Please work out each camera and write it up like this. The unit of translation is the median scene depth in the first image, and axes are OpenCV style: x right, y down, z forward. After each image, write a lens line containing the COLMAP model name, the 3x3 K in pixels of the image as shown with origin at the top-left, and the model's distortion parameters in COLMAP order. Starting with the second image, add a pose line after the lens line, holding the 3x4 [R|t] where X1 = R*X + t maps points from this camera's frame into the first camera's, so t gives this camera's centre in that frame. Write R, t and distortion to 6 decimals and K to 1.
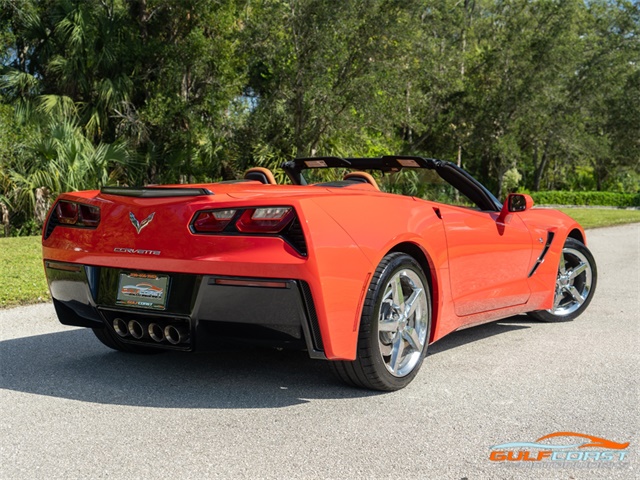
lens RADIAL K [[916.8, 0, 335.1], [0, 916.8, 232.2], [0, 0, 1]] dist [0.008770, 0.041287]
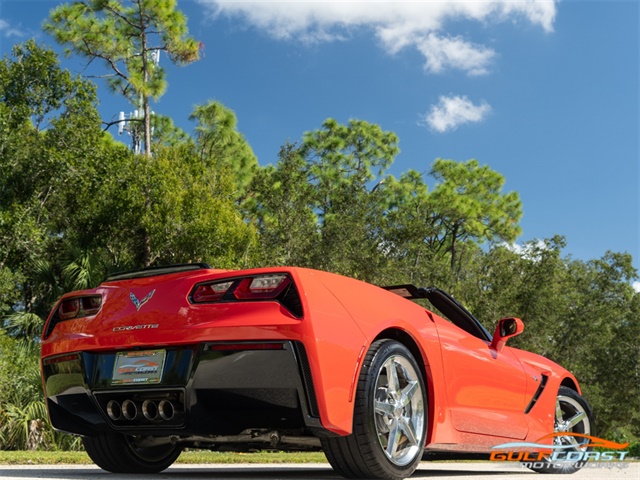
lens RADIAL K [[895.8, 0, 322.2], [0, 895.8, 227.7], [0, 0, 1]] dist [0.016371, 0.039730]
pose [[0.999963, -0.005877, -0.006284, -0.001491], [0.003730, 0.954281, -0.298887, 0.176964], [0.007753, 0.298853, 0.954268, 0.015432]]
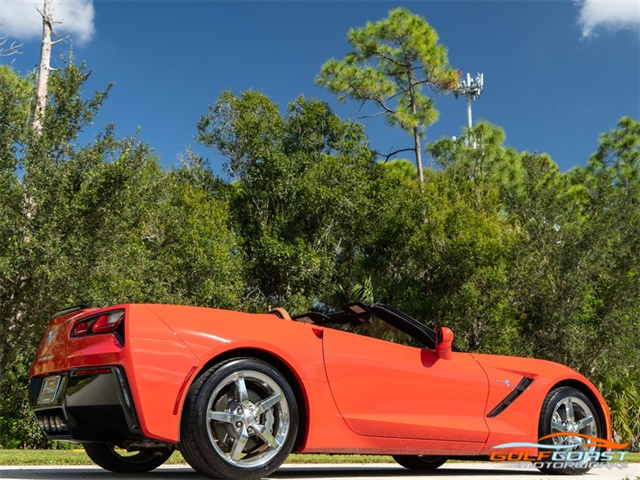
lens RADIAL K [[841.1, 0, 346.8], [0, 841.1, 238.7], [0, 0, 1]] dist [0.017880, 0.016908]
pose [[0.918104, -0.105686, -0.381989, 0.535842], [-0.013856, 0.954644, -0.297427, 0.174779], [0.396098, 0.278361, 0.874998, 0.069972]]
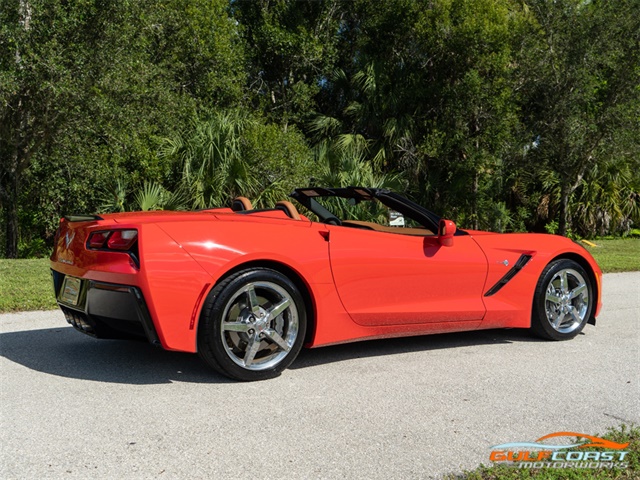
lens RADIAL K [[823.7, 0, 329.4], [0, 823.7, 238.7], [0, 0, 1]] dist [0.012672, 0.013963]
pose [[0.909163, 0.012661, -0.416248, 0.535778], [-0.018608, 0.999774, -0.010232, -0.007485], [0.416025, 0.017048, 0.909193, 0.047399]]
